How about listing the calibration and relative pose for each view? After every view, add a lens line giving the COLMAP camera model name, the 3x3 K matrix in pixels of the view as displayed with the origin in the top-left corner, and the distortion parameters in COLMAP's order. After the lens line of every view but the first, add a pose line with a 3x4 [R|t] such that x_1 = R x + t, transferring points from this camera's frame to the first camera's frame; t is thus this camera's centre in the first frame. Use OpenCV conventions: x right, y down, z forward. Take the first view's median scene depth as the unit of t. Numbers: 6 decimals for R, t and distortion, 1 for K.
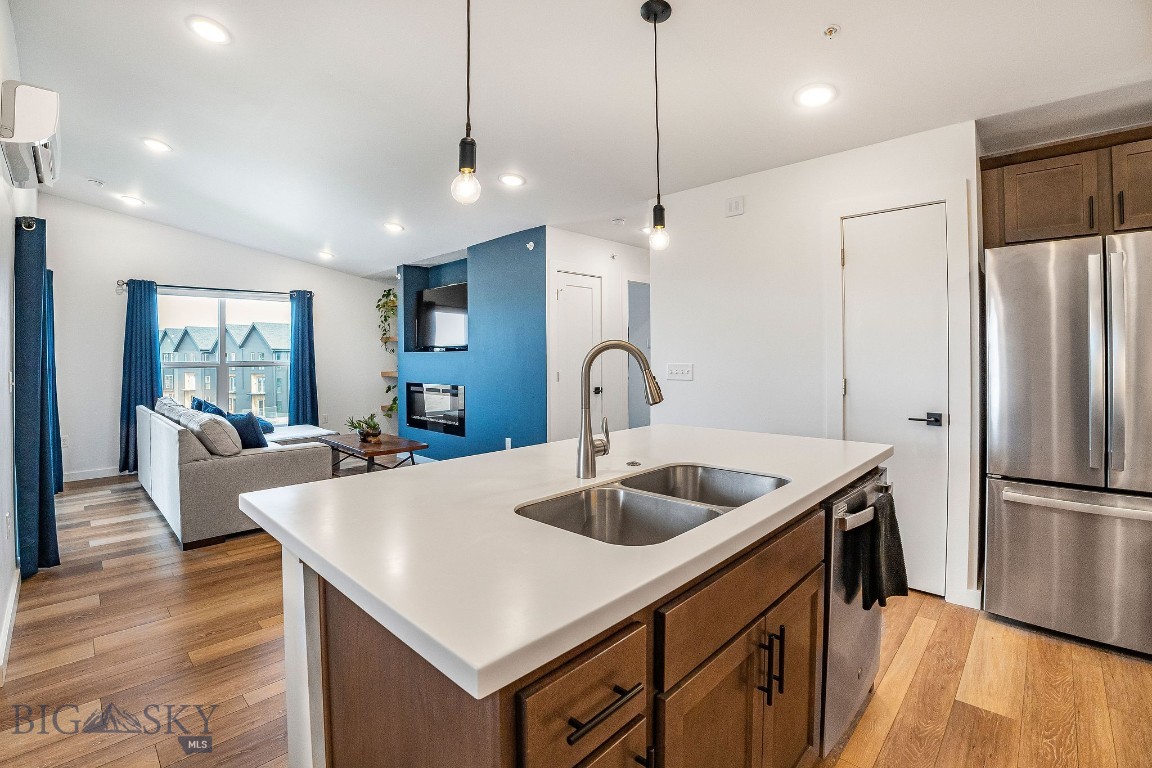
lens RADIAL K [[525.3, 0, 571.6], [0, 525.3, 355.1], [0, 0, 1]] dist [-0.065231, 0.016179]
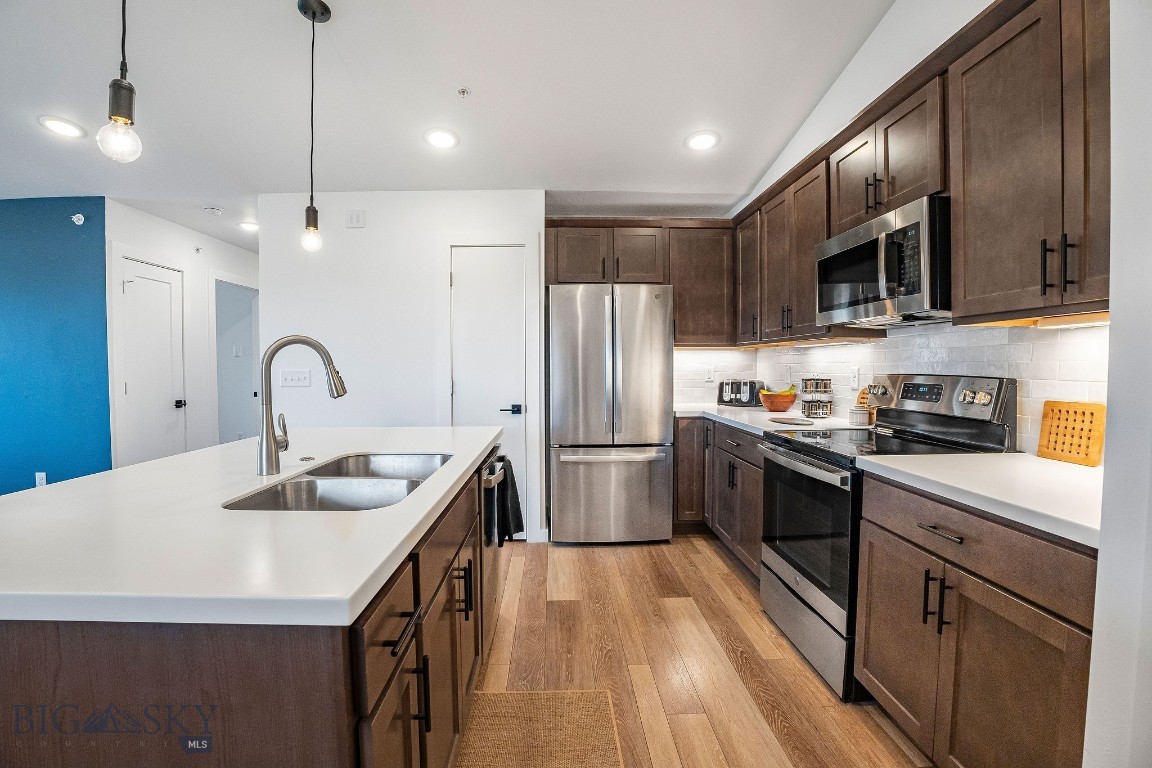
lens RADIAL K [[507.6, 0, 562.9], [0, 507.6, 381.8], [0, 0, 1]] dist [-0.070705, 0.019074]
pose [[0.709380, -0.016684, 0.704629, -0.102294], [-0.002045, 0.999667, 0.025729, 0.015775], [-0.704824, -0.019692, 0.709109, -0.016388]]
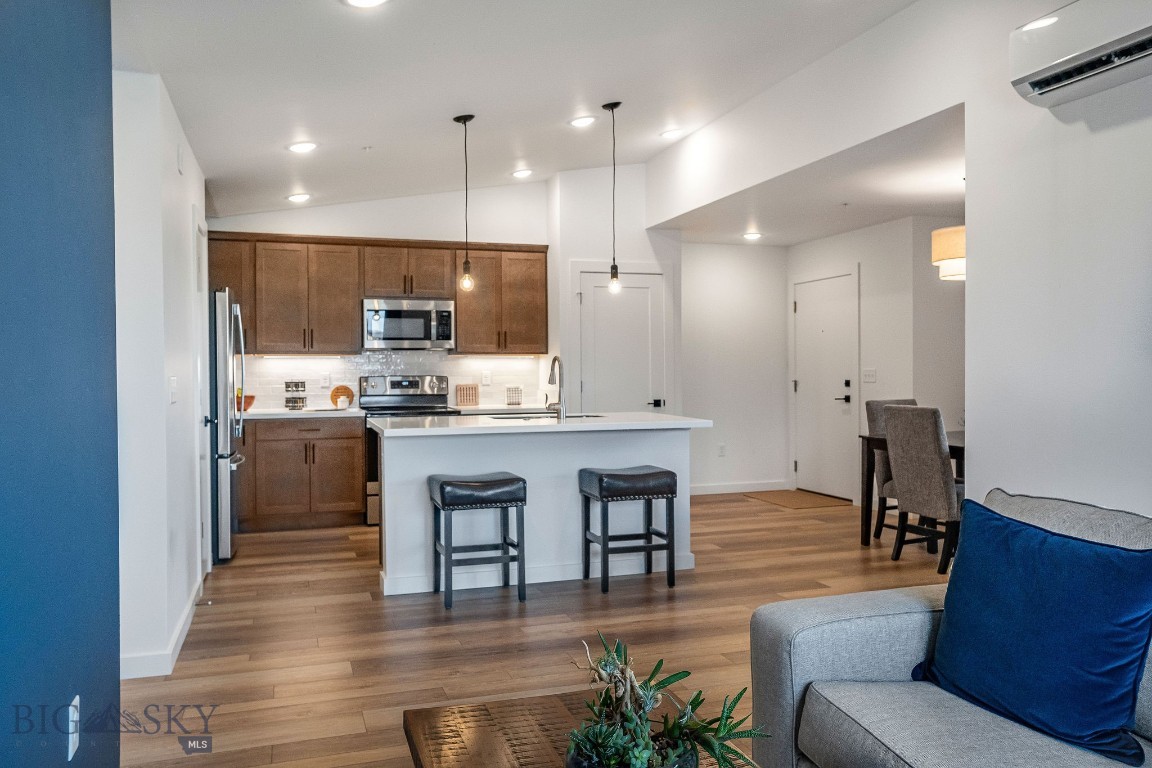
lens RADIAL K [[865.5, 0, 568.6], [0, 865.5, 379.0], [0, 0, 1]] dist [-0.000685, 0.000275]
pose [[-0.882571, 0.008520, 0.470102, -0.731647], [0.013322, 0.999888, 0.006889, 0.020357], [-0.469991, 0.012343, -0.882585, 1.808812]]
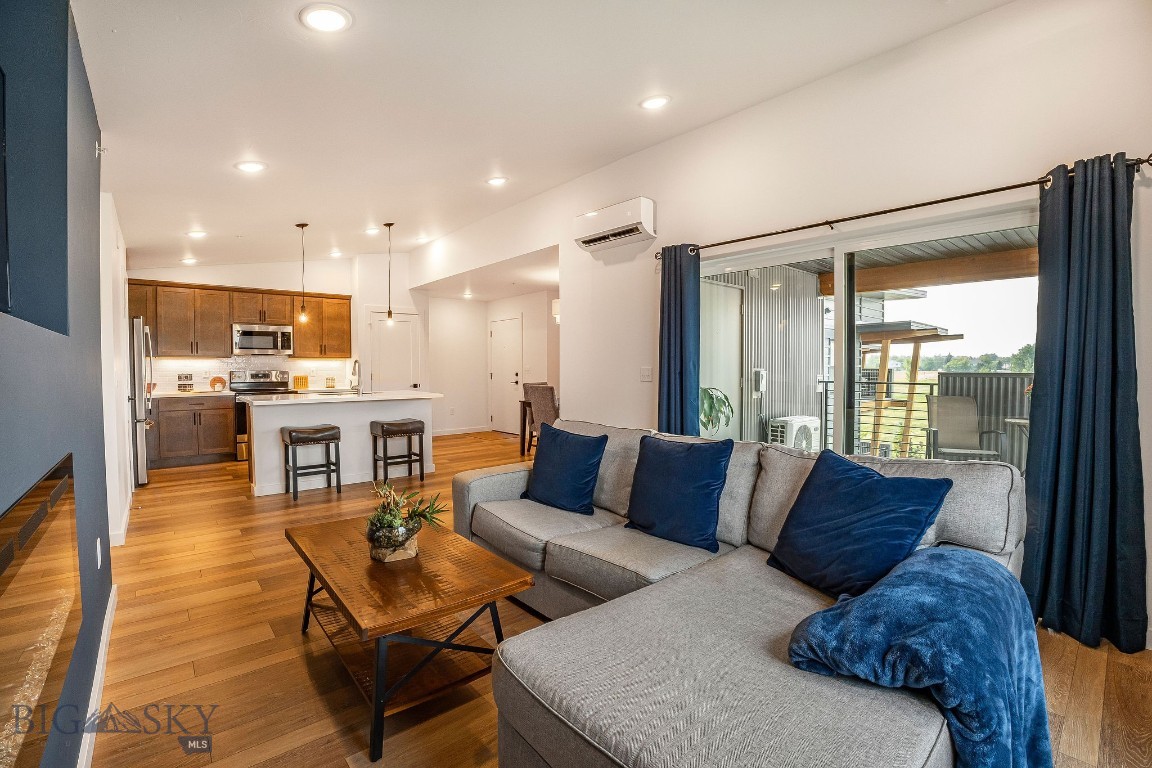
lens RADIAL K [[507.6, 0, 562.9], [0, 507.6, 381.8], [0, 0, 1]] dist [-0.070705, 0.019074]
pose [[-0.993779, 0.006744, 0.111162, -0.827342], [0.010098, 0.999510, 0.029628, 0.019613], [-0.110908, 0.030566, -0.993361, 1.992744]]
